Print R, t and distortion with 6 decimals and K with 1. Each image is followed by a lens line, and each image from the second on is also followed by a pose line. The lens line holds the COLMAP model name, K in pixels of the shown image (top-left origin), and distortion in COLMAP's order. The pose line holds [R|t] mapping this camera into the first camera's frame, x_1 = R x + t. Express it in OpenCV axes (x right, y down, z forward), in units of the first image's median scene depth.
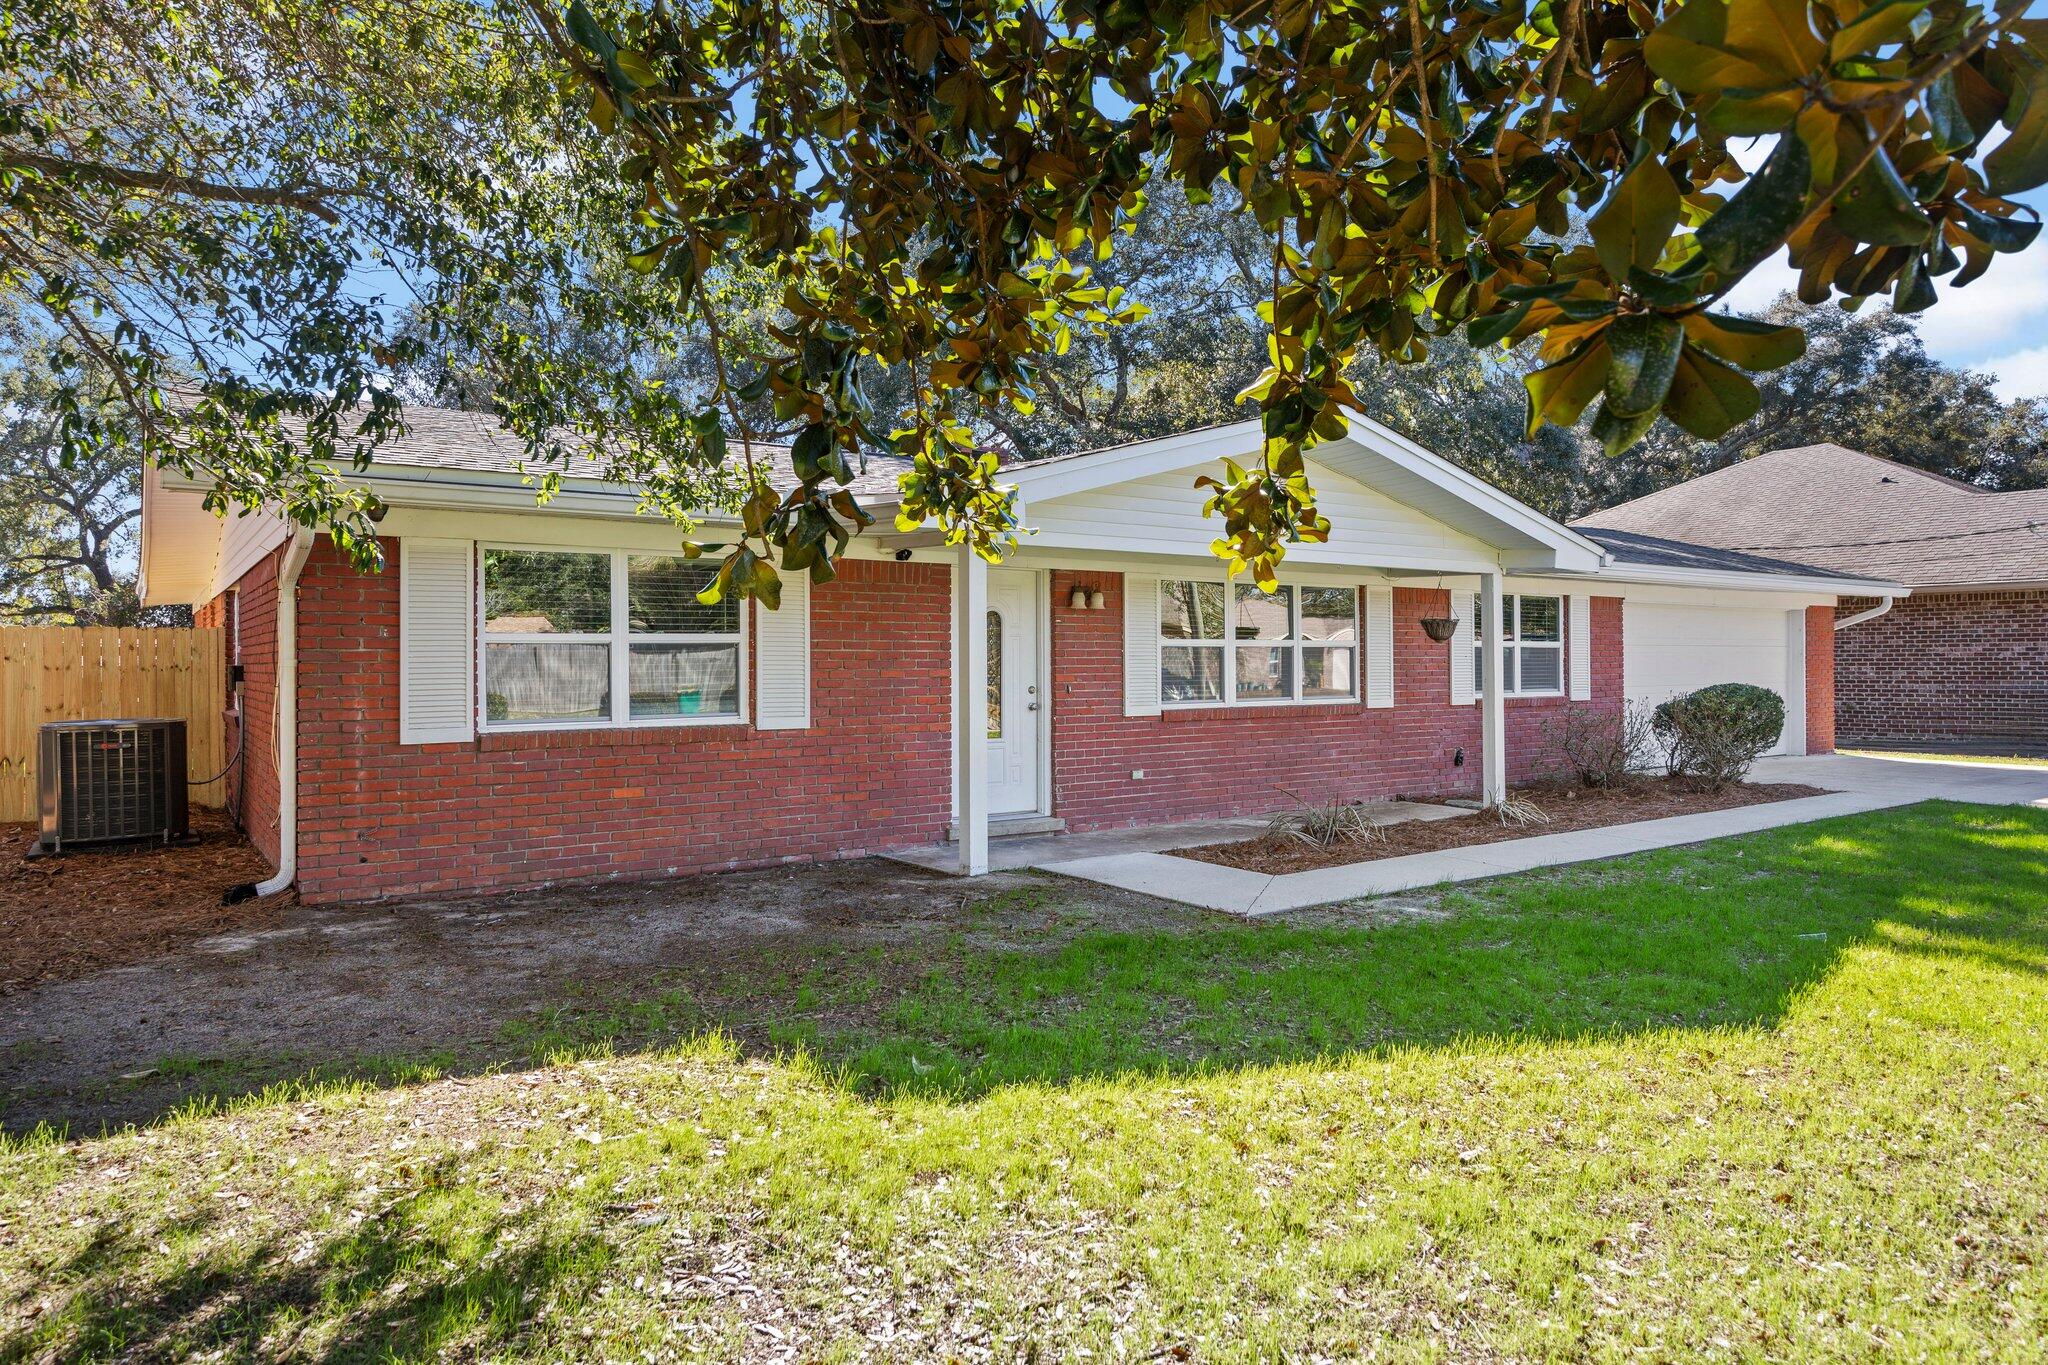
lens RADIAL K [[1283.3, 0, 1024.0], [0, 1283.3, 682.5], [0, 0, 1]] dist [-0.000081, -0.000041]
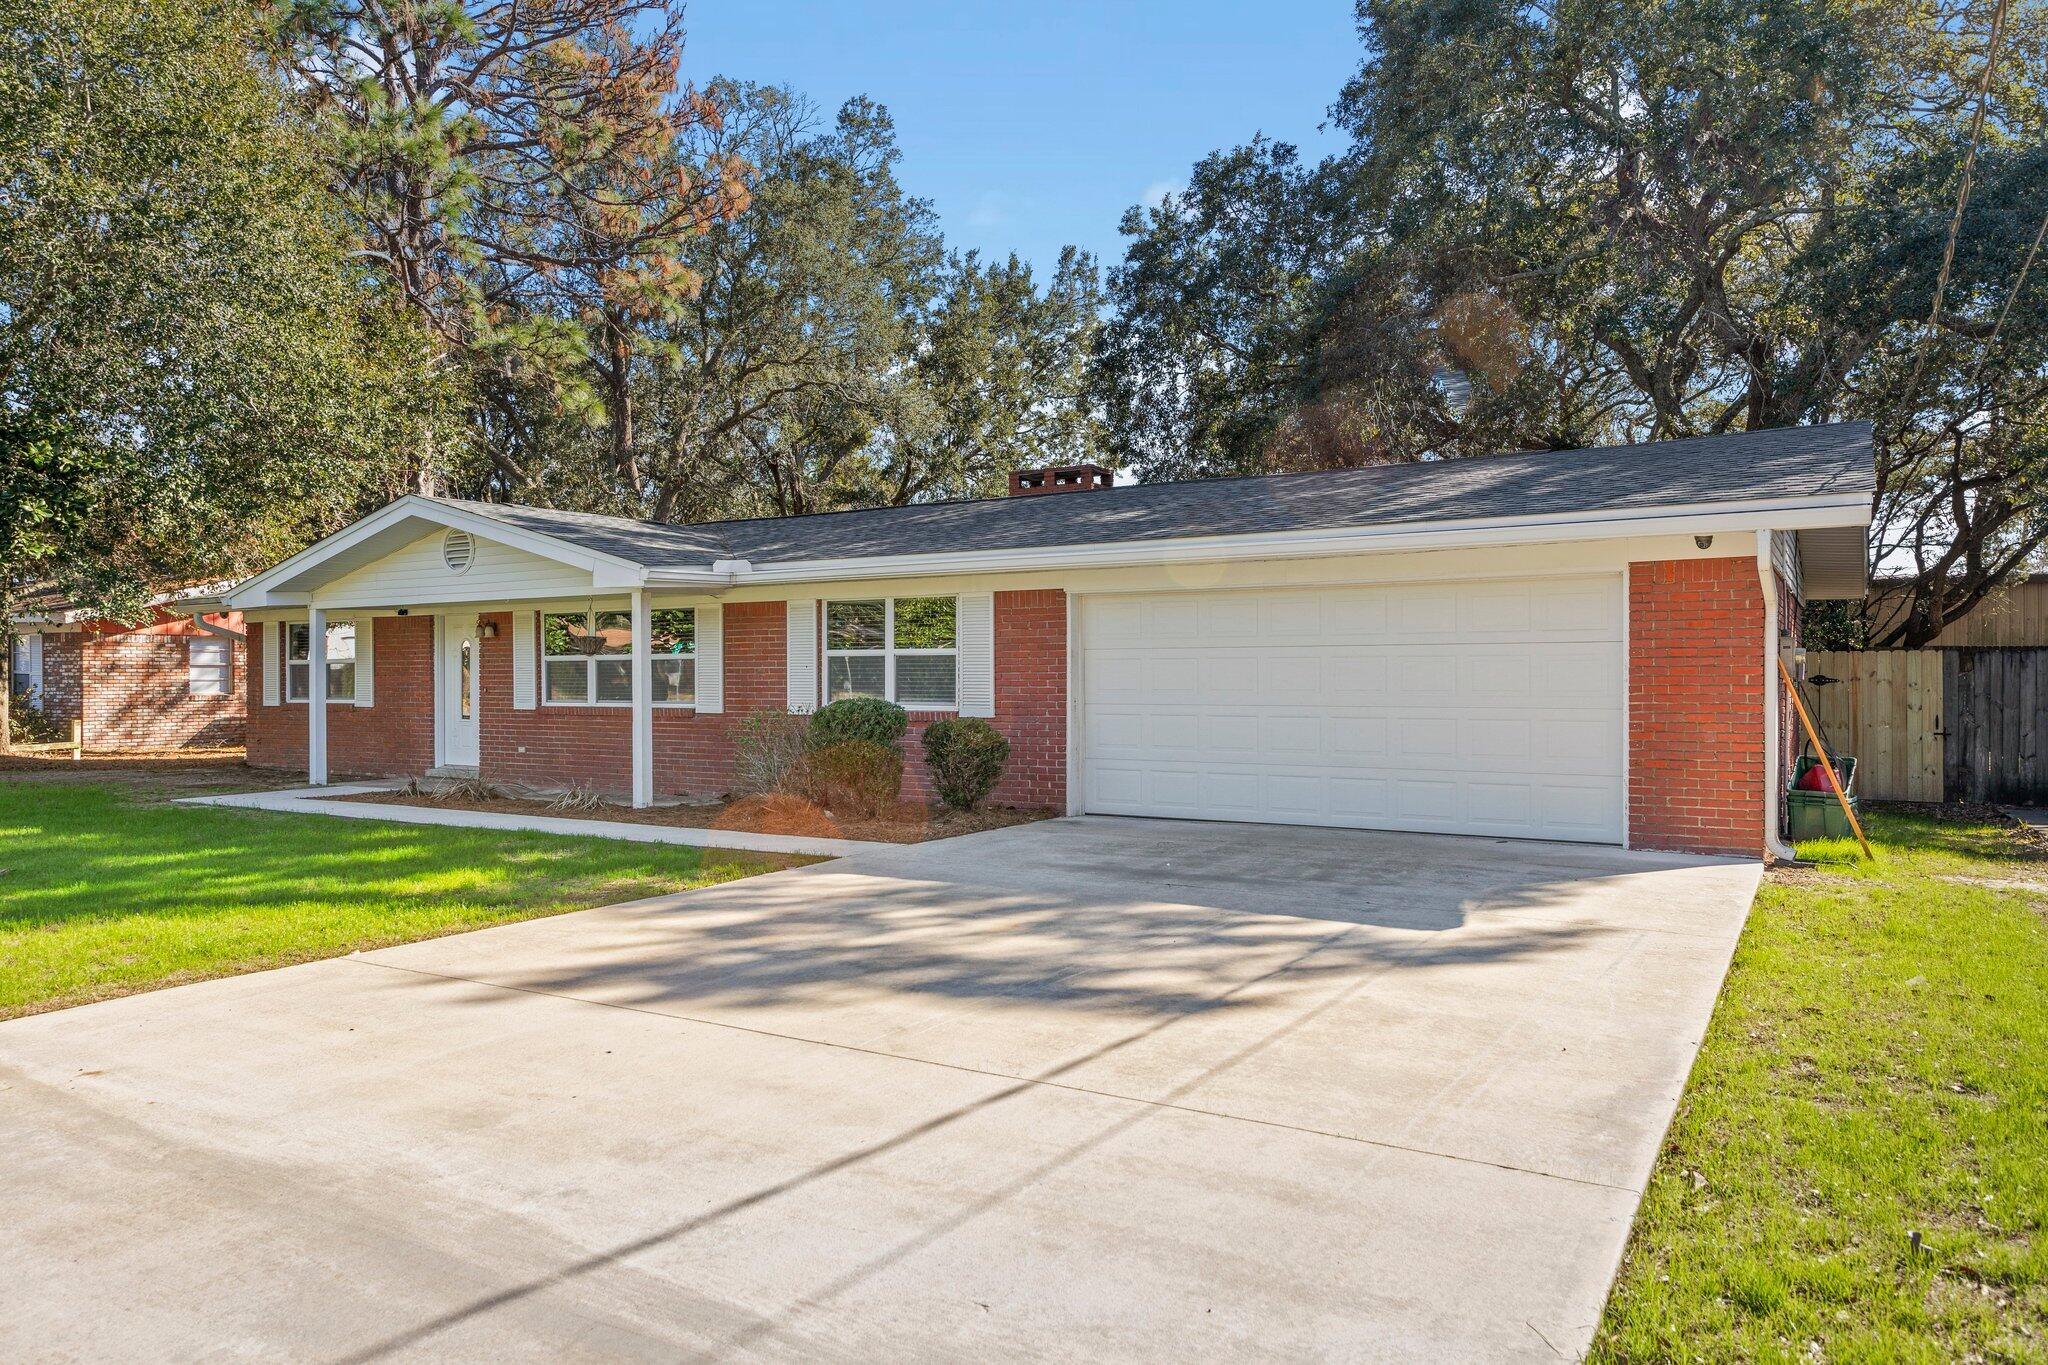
lens RADIAL K [[1373.4, 0, 1024.0], [0, 1373.4, 682.5], [0, 0, 1]] dist [0.001971, 0.000287]
pose [[0.383684, -0.012184, -0.923384, 1.722248], [-0.030364, 0.999206, -0.025801, 0.018462], [0.922965, 0.037937, 0.383009, 0.916881]]
